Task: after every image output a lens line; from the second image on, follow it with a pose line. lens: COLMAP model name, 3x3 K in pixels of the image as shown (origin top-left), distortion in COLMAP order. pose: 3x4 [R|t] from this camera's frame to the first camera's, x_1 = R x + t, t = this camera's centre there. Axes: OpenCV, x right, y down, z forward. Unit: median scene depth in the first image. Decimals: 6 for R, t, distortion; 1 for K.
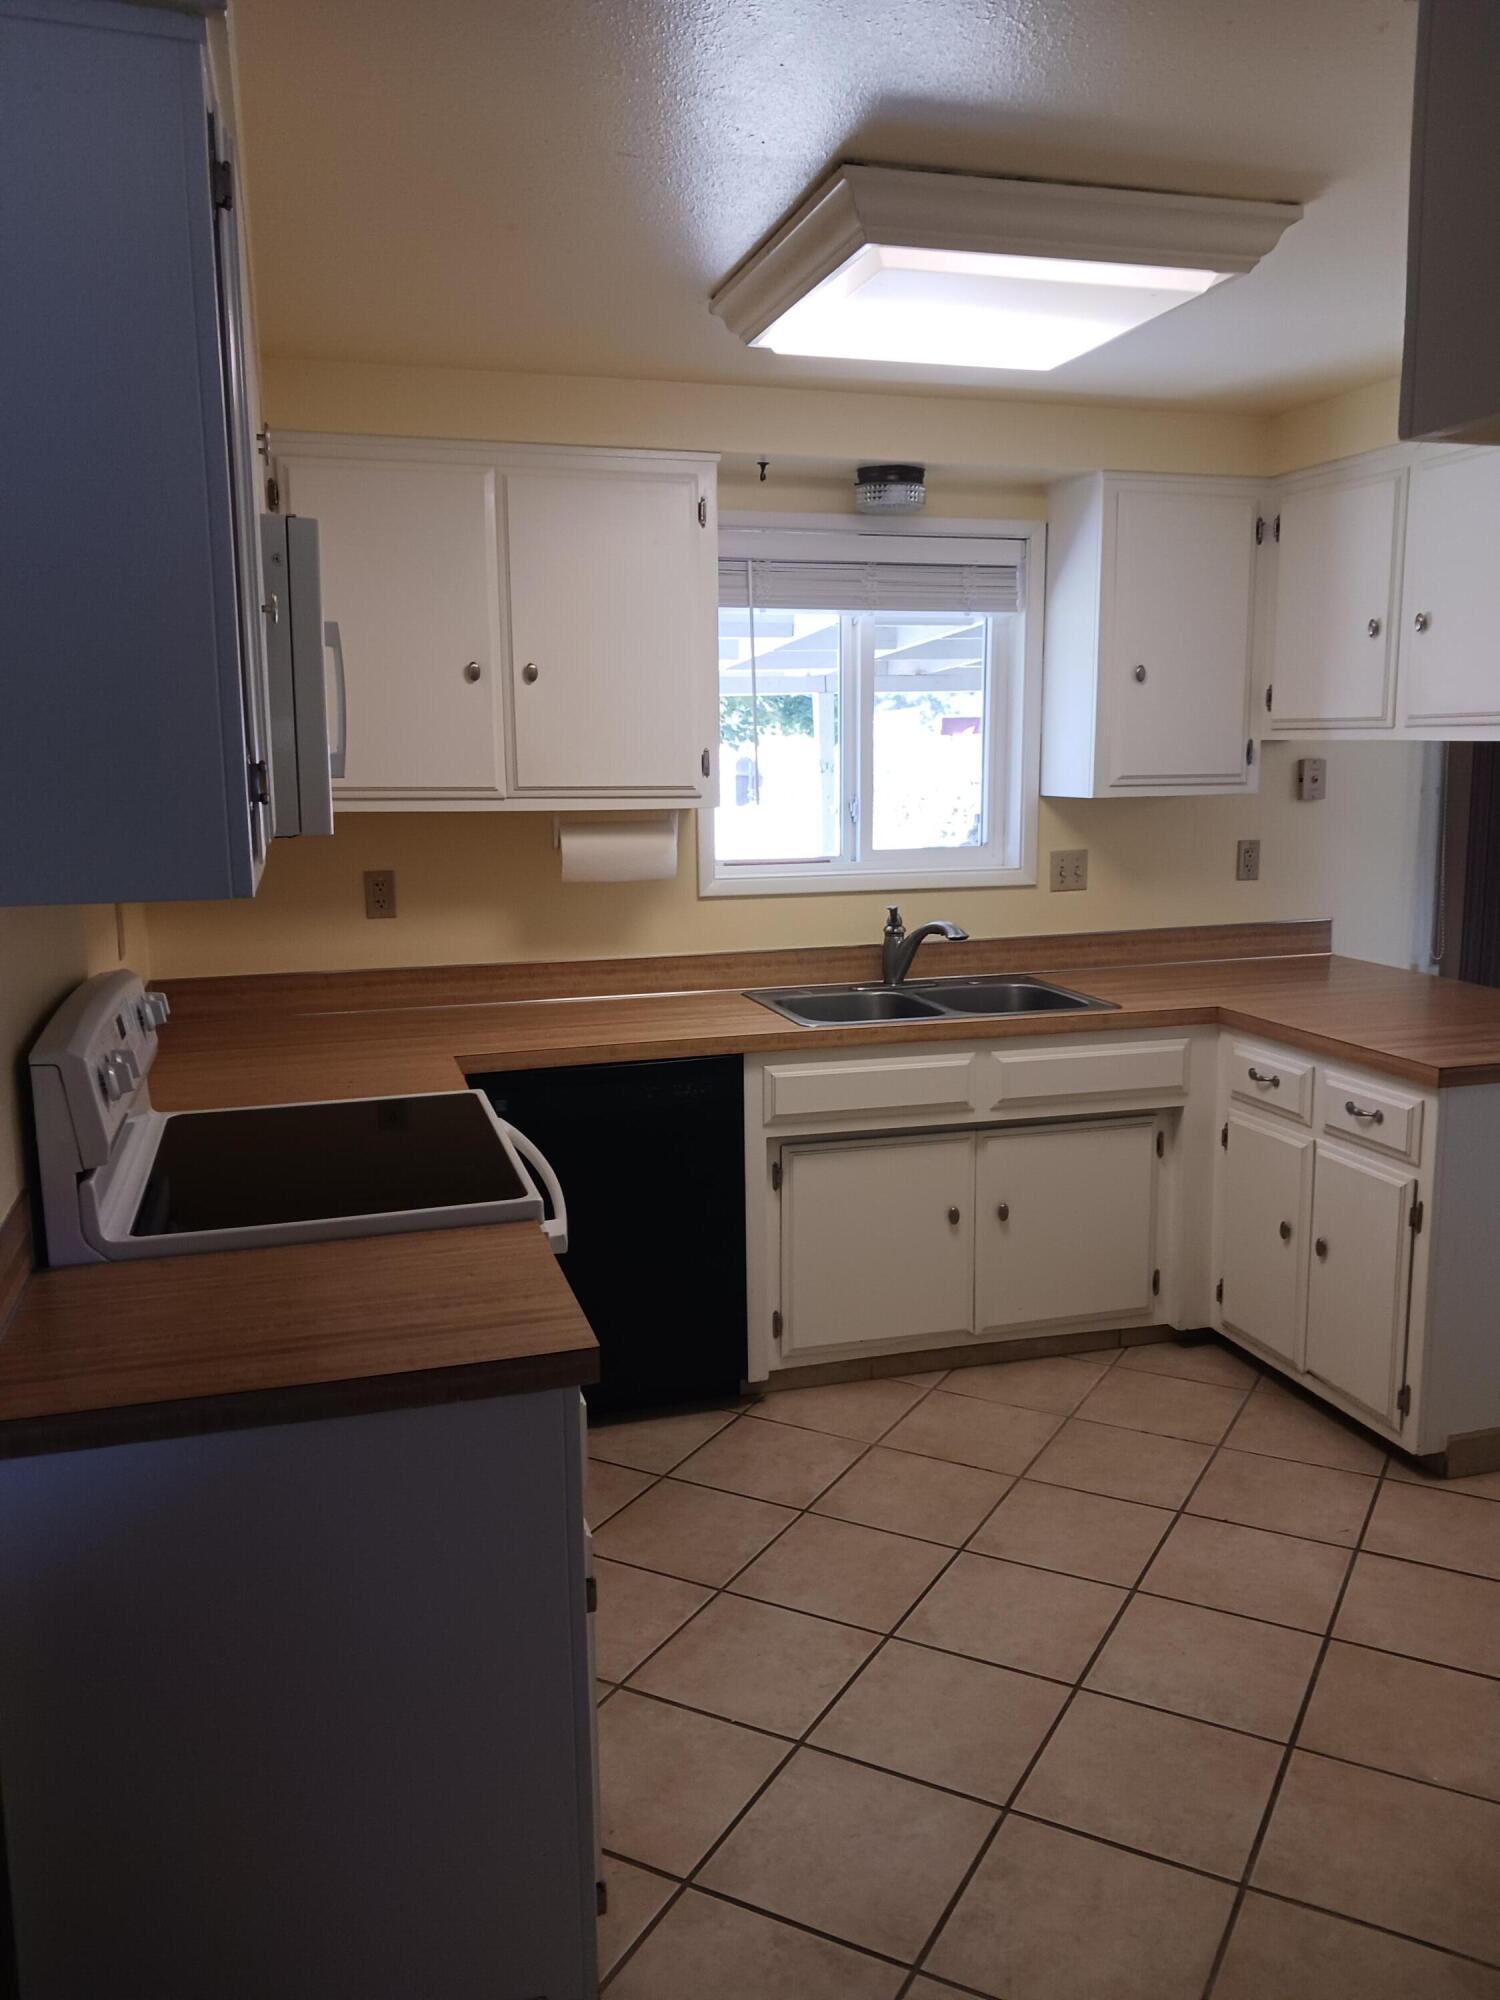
lens RADIAL K [[1565.9, 0, 775.3], [0, 1565.9, 1009.4], [0, 0, 1]] dist [0.078291, -0.181607]
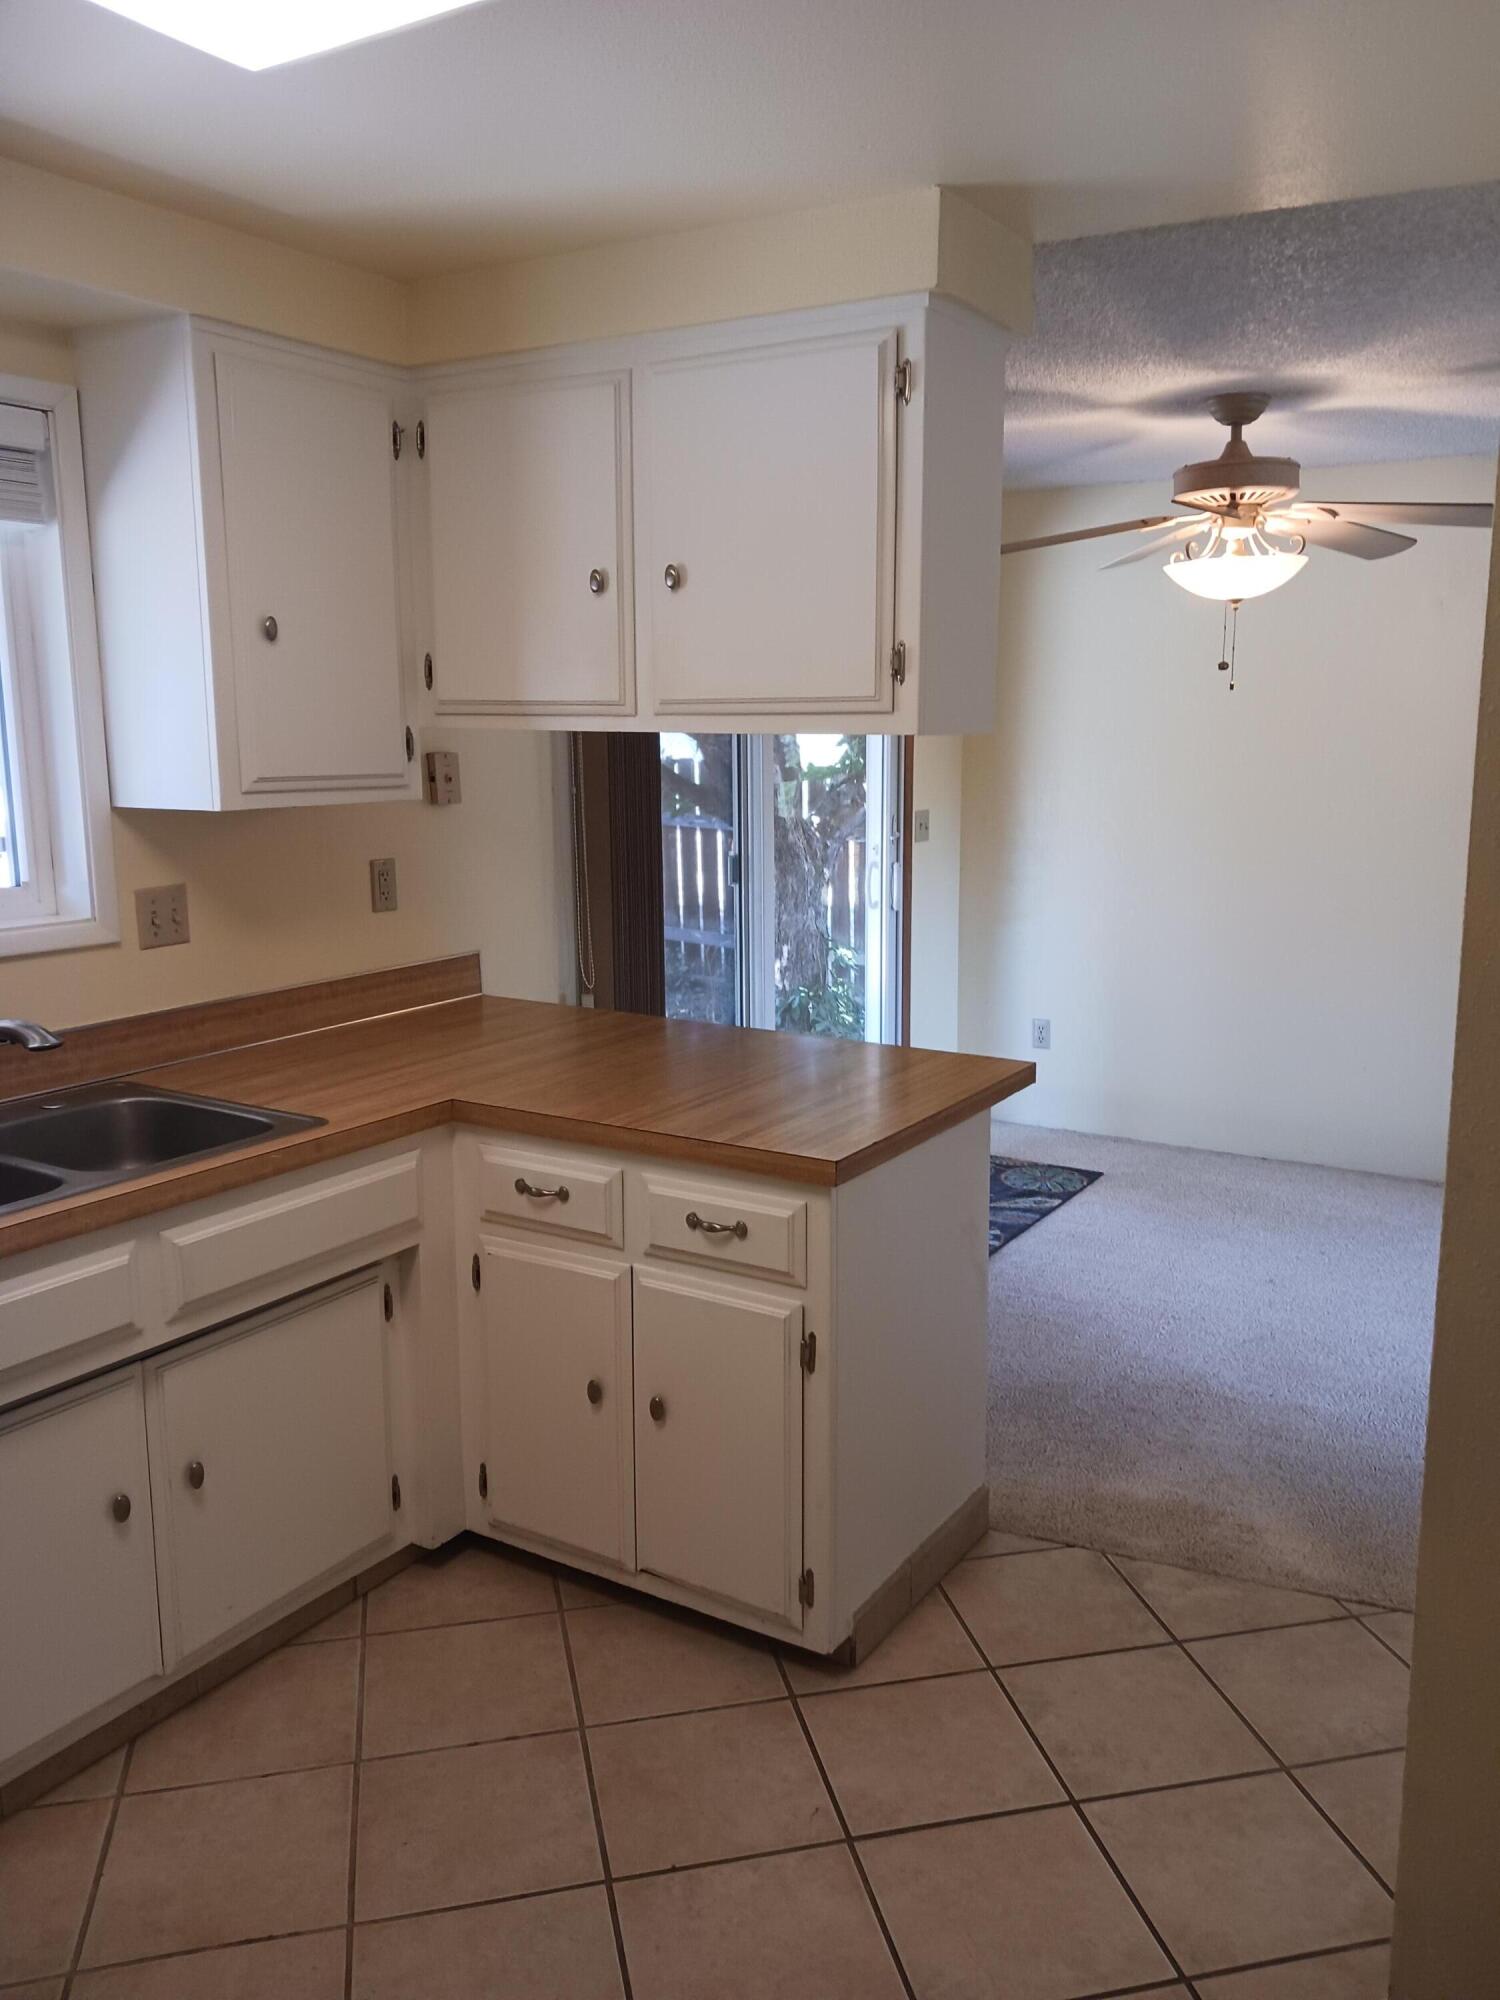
lens RADIAL K [[1565.9, 0, 775.3], [0, 1565.9, 1009.4], [0, 0, 1]] dist [0.078291, -0.181607]
pose [[0.751126, -0.110177, 0.650900, -0.070357], [0.105069, 0.993359, 0.046897, -0.060465], [-0.651744, 0.033164, 0.757713, 0.359964]]
